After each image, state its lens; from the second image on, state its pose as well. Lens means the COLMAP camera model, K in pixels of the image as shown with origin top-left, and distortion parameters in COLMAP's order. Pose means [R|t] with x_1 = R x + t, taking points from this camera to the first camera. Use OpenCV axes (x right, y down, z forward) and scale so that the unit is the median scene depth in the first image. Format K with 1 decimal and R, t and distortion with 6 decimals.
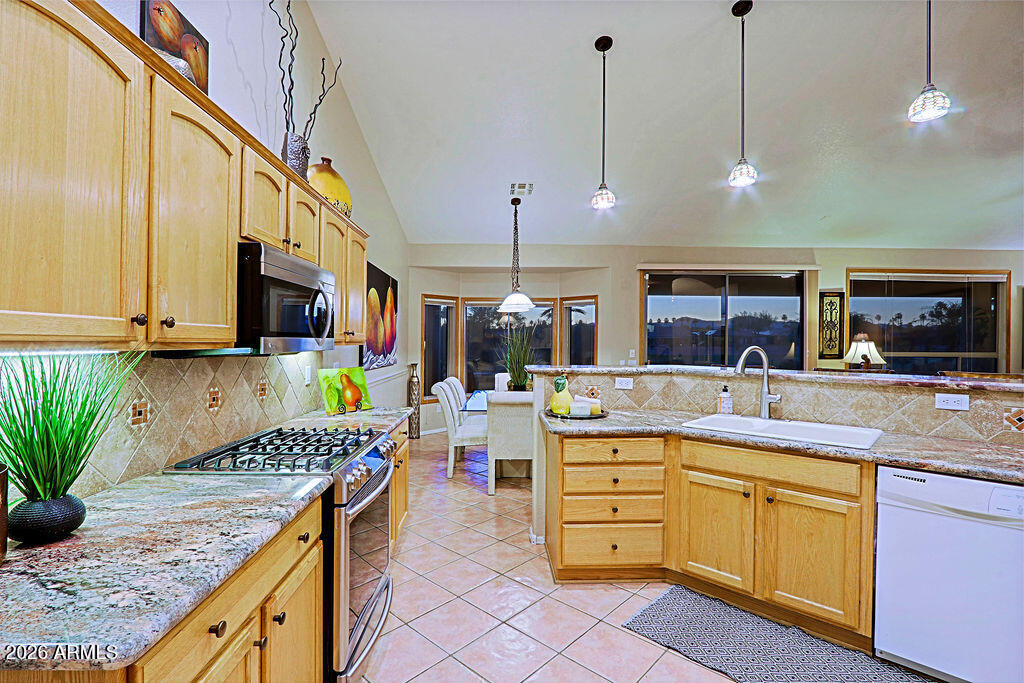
lens RADIAL K [[480.1, 0, 502.4], [0, 480.1, 335.3], [0, 0, 1]] dist [-0.015419, 0.001584]
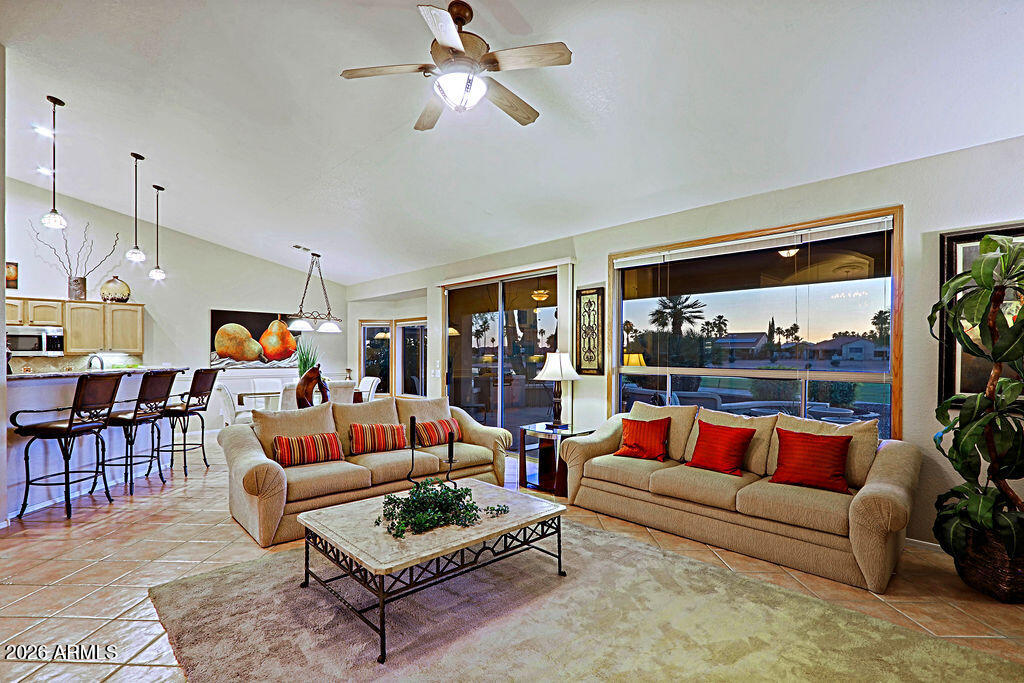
lens RADIAL K [[480.1, 0, 495.0], [0, 480.1, 353.4], [0, 0, 1]] dist [-0.015419, 0.001584]
pose [[0.666761, -0.002705, -0.745266, 1.740049], [0.008839, 0.999952, 0.004278, 0.014896], [0.745219, -0.009440, 0.666753, 0.541322]]
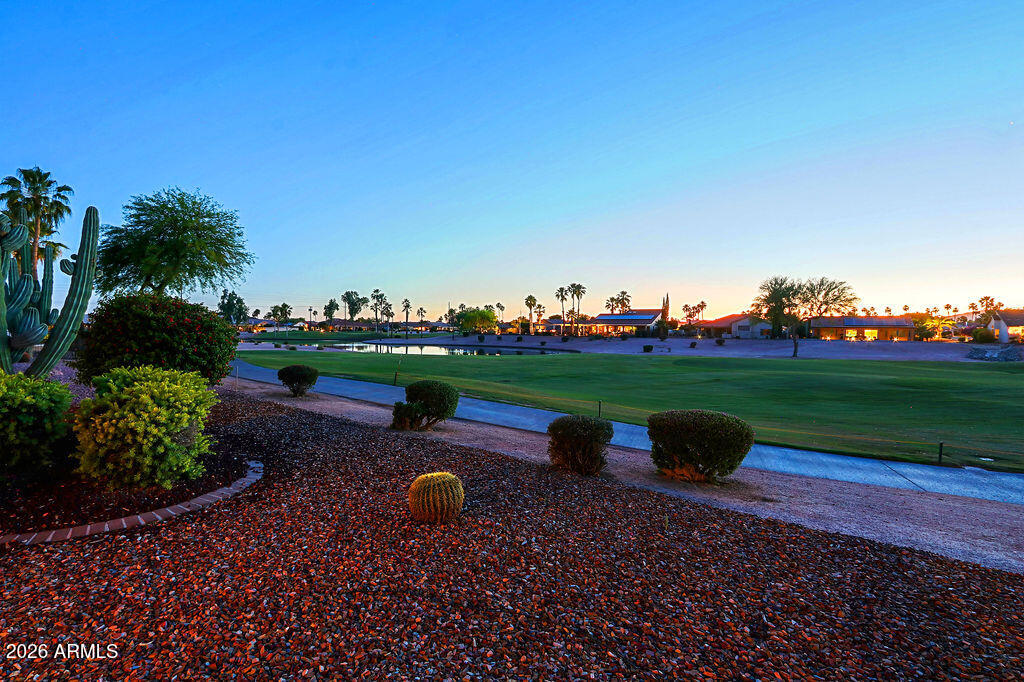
lens RADIAL K [[480.1, 0, 501.7], [0, 480.1, 345.3], [0, 0, 1]] dist [-0.015419, 0.001584]
pose [[0.754115, 0.024758, -0.656275, 2.577017], [0.001593, 0.999217, 0.039525, 0.015020], [0.656740, -0.030852, 0.753485, 4.073074]]
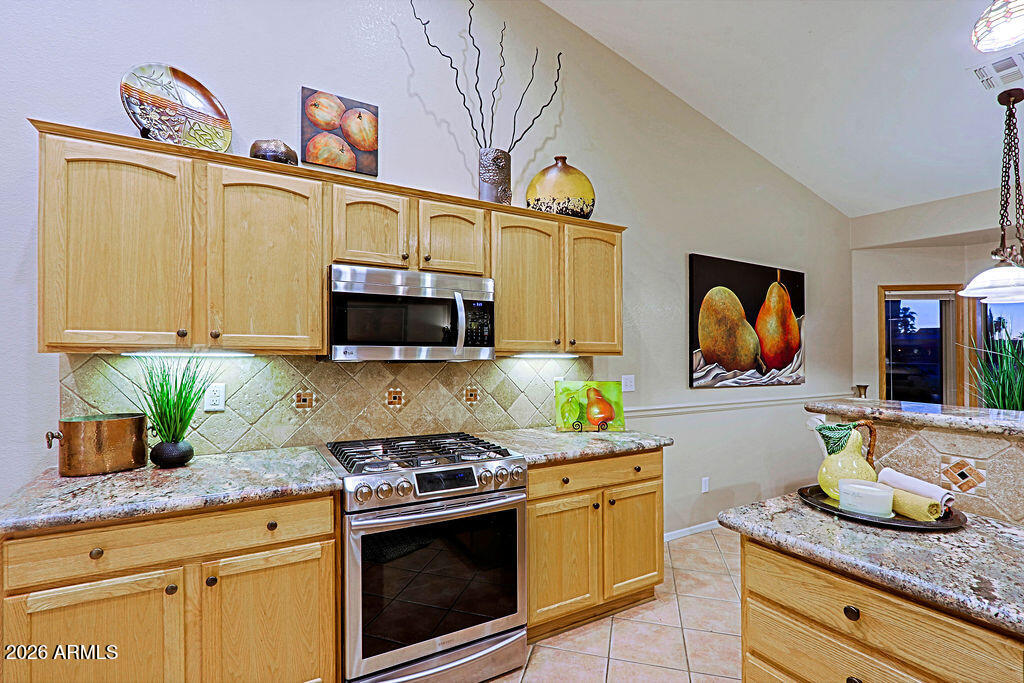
lens RADIAL K [[480.1, 0, 500.4], [0, 480.1, 339.7], [0, 0, 1]] dist [-0.015419, 0.001584]
pose [[0.482135, -0.011399, -0.876023, 0.255736], [-0.000433, 0.999912, -0.013249, 0.001874], [0.876097, 0.006767, 0.482088, 0.289606]]
